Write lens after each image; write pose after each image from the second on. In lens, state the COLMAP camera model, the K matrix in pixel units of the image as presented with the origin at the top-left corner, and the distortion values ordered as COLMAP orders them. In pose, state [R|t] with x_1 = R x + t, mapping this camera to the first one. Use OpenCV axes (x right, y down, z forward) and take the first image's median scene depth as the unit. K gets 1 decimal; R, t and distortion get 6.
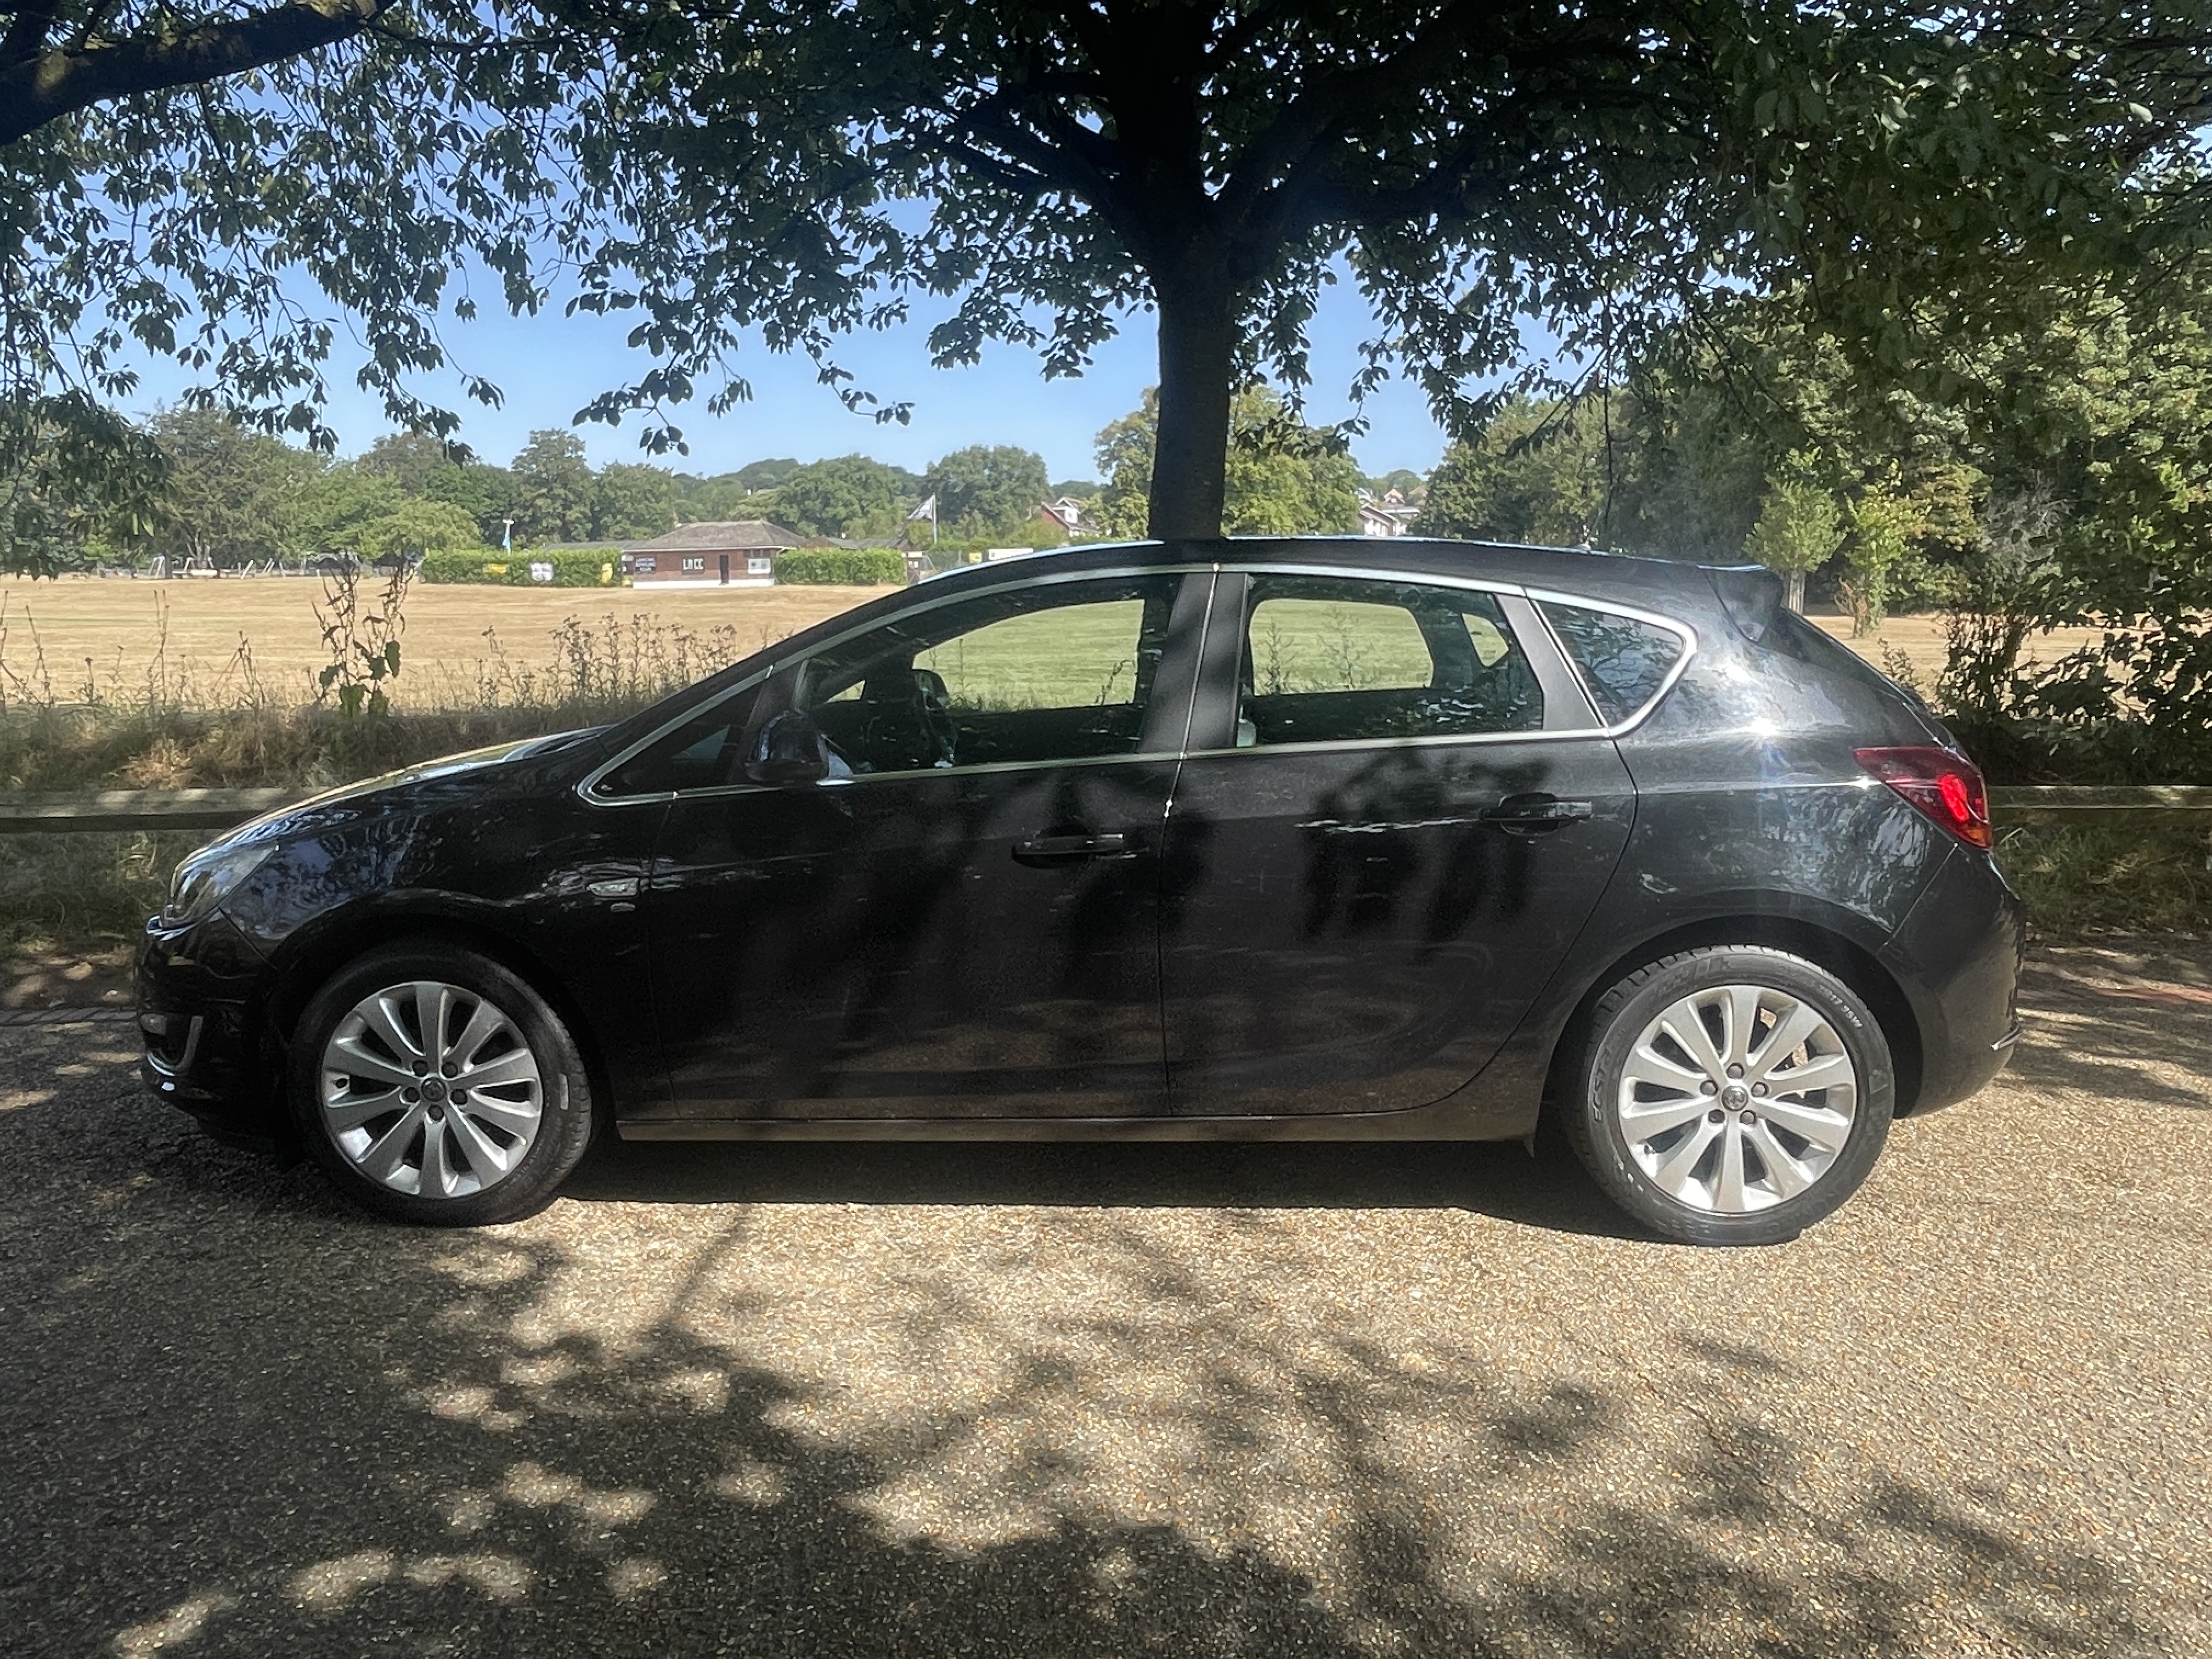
lens RADIAL K [[1611.4, 0, 1092.8], [0, 1611.4, 858.7], [0, 0, 1]] dist [-0.002169, -0.002163]
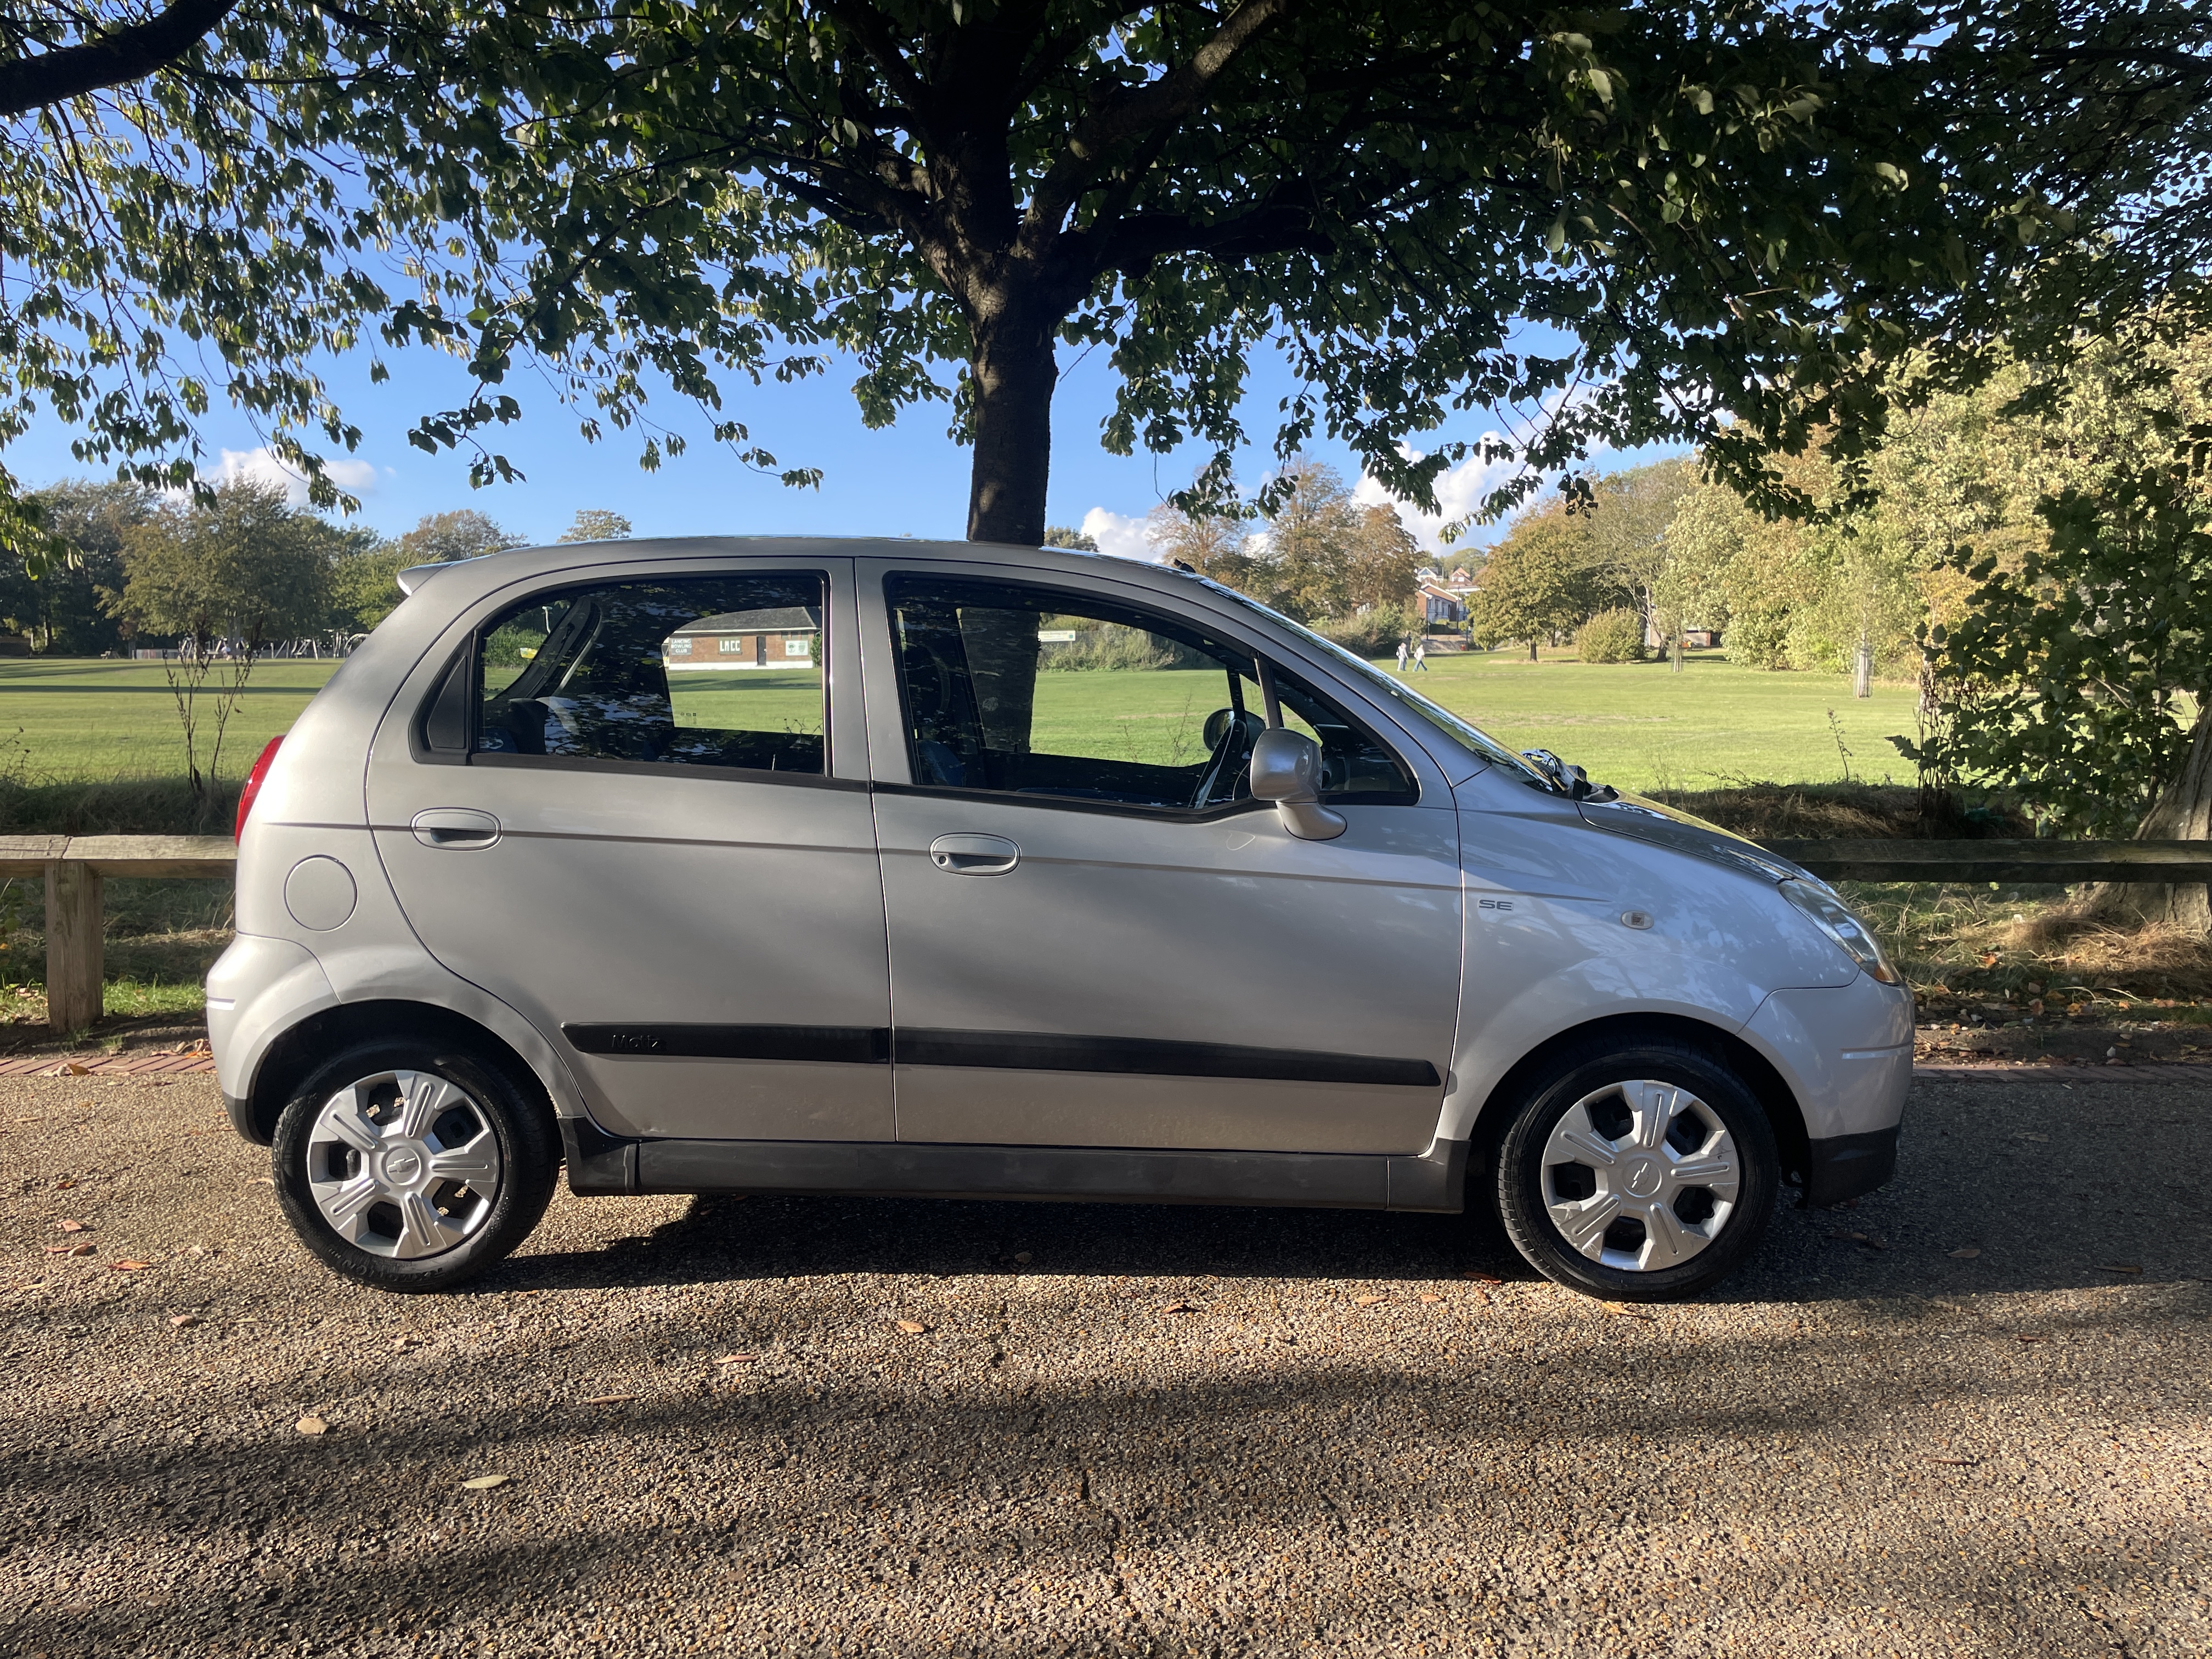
lens RADIAL K [[1662.8, 0, 1096.9], [0, 1662.8, 845.4], [0, 0, 1]] dist [0.089467, -0.117532]
pose [[0.999350, 0.002035, -0.036005, 0.098282], [-0.004271, 0.998058, -0.062143, 0.010196], [0.035809, 0.062256, 0.997418, 0.019562]]
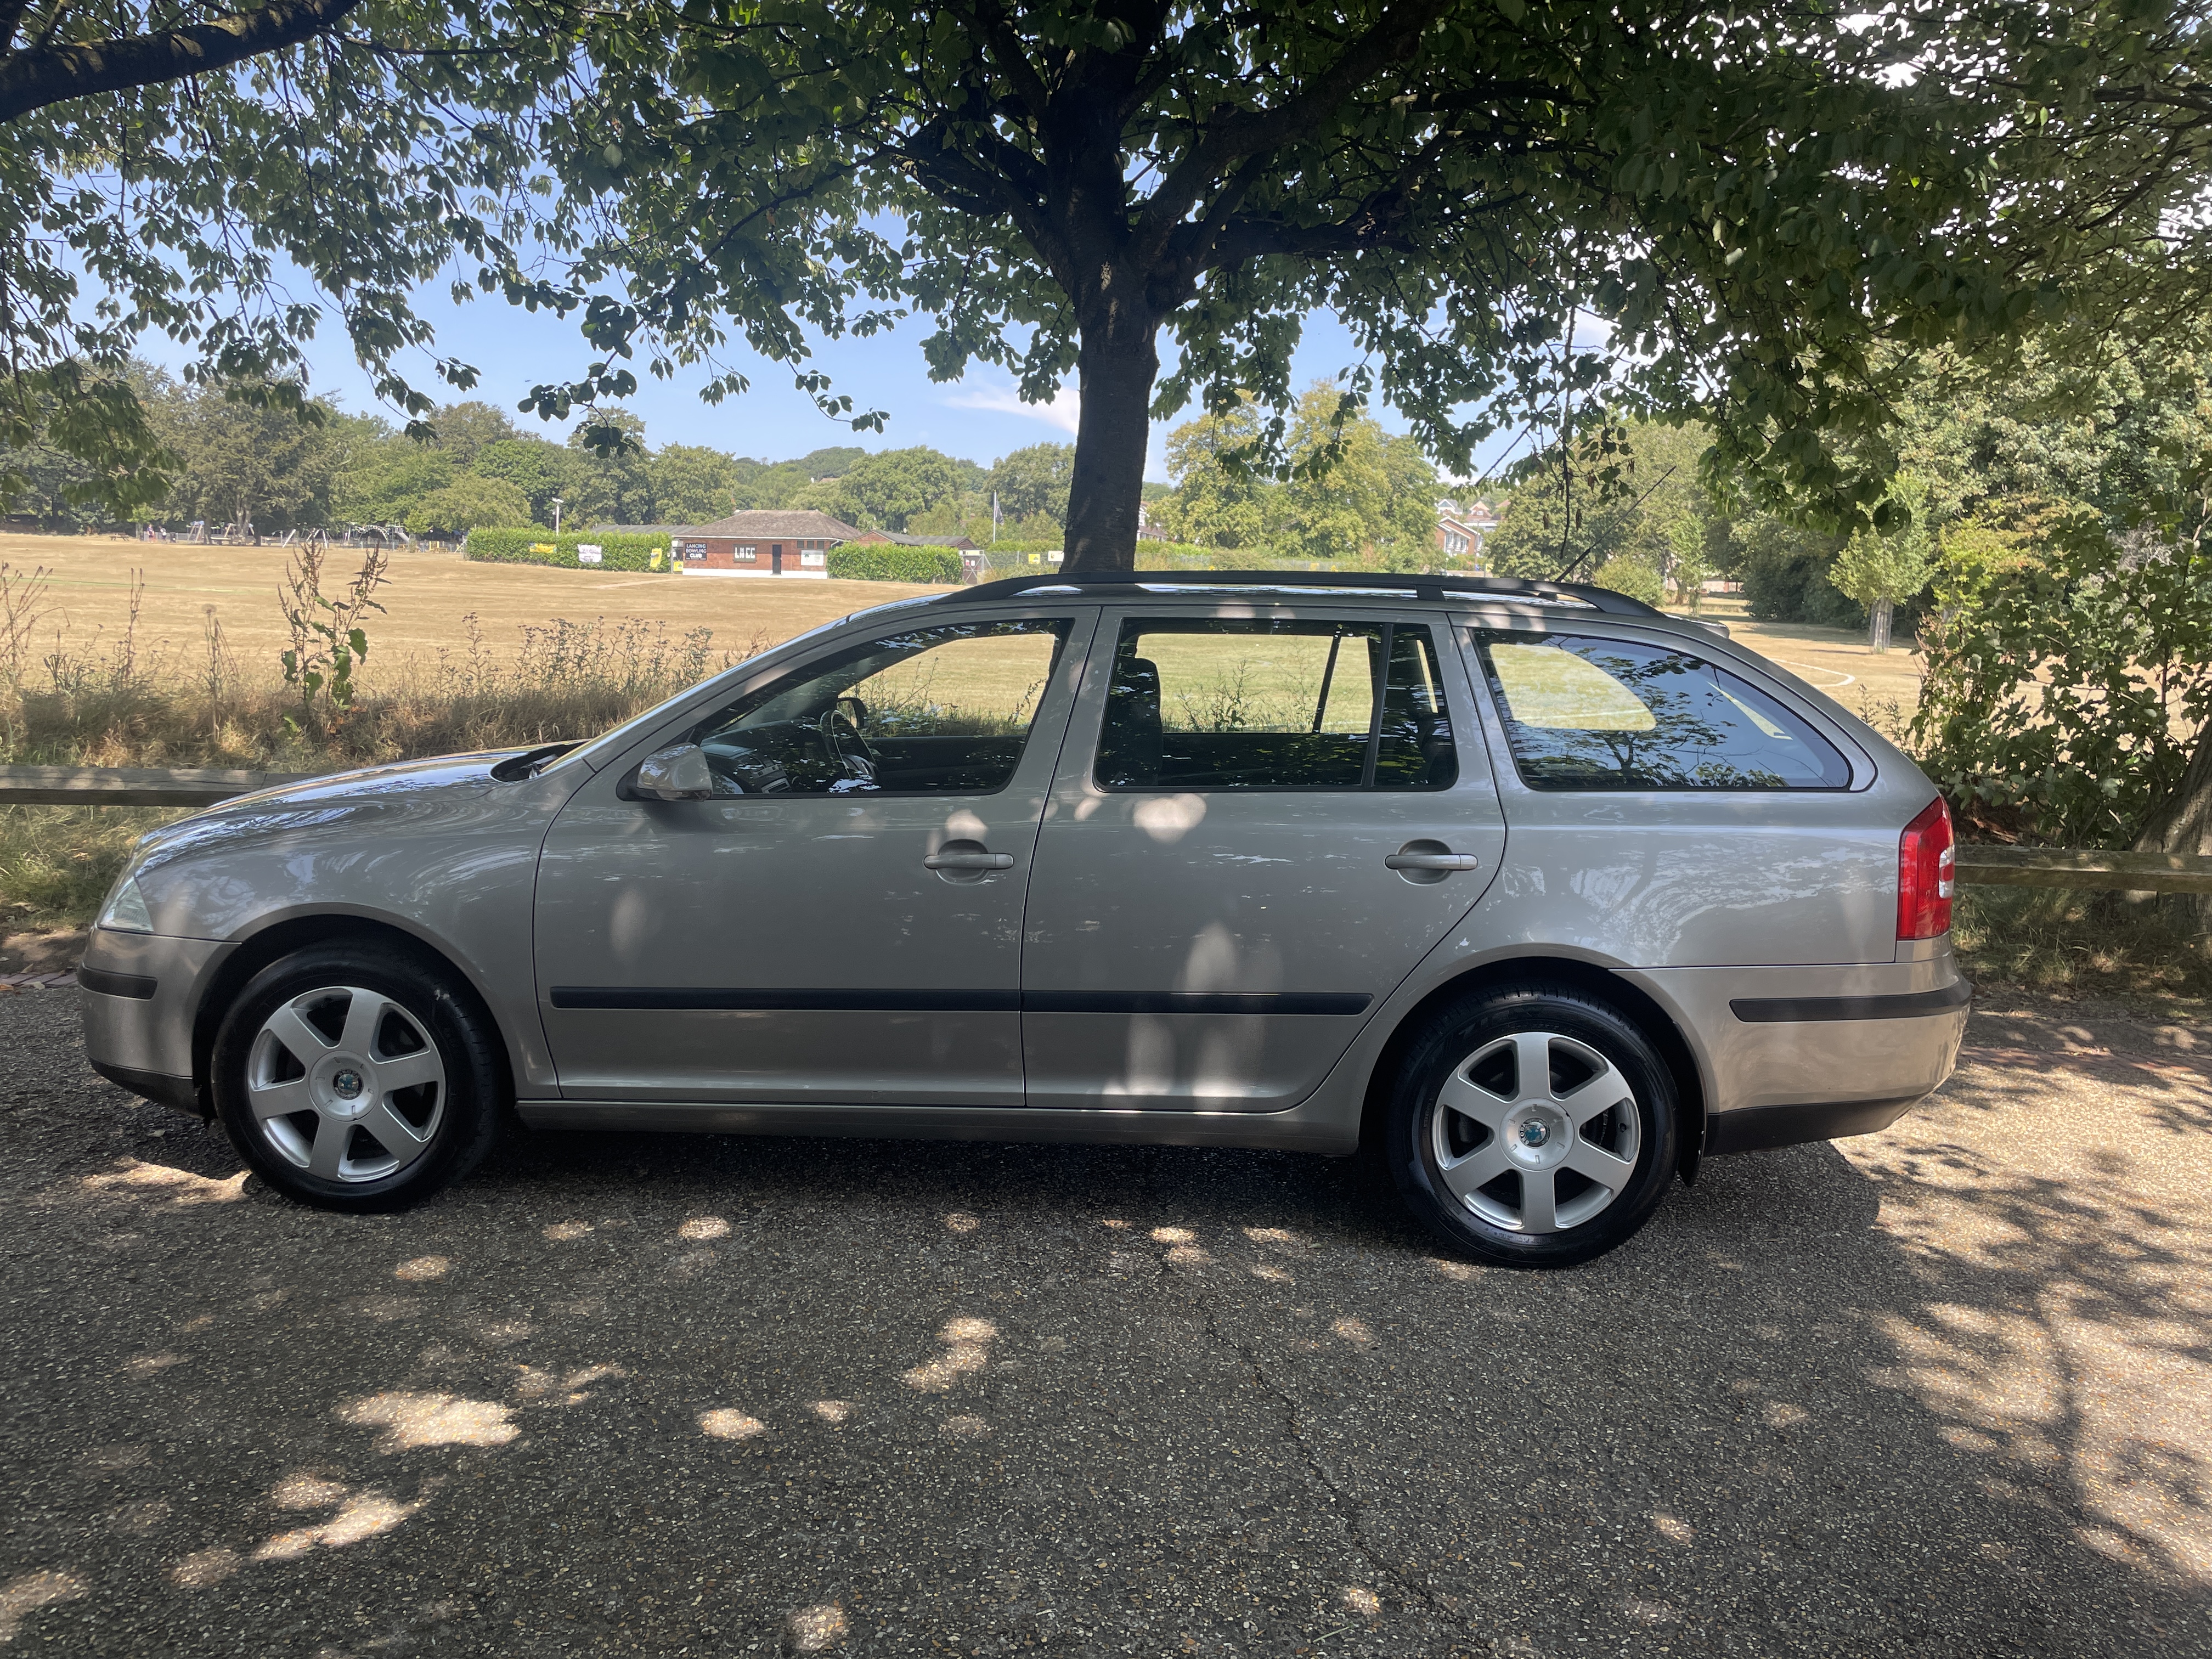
lens RADIAL K [[1662.8, 0, 1103.6], [0, 1662.8, 848.1], [0, 0, 1]] dist [0.089467, -0.117532]
pose [[0.998559, 0.043892, -0.030880, 0.066627], [-0.044320, 0.998929, -0.013318, -0.002478], [0.030262, 0.014667, 0.999434, -0.036269]]
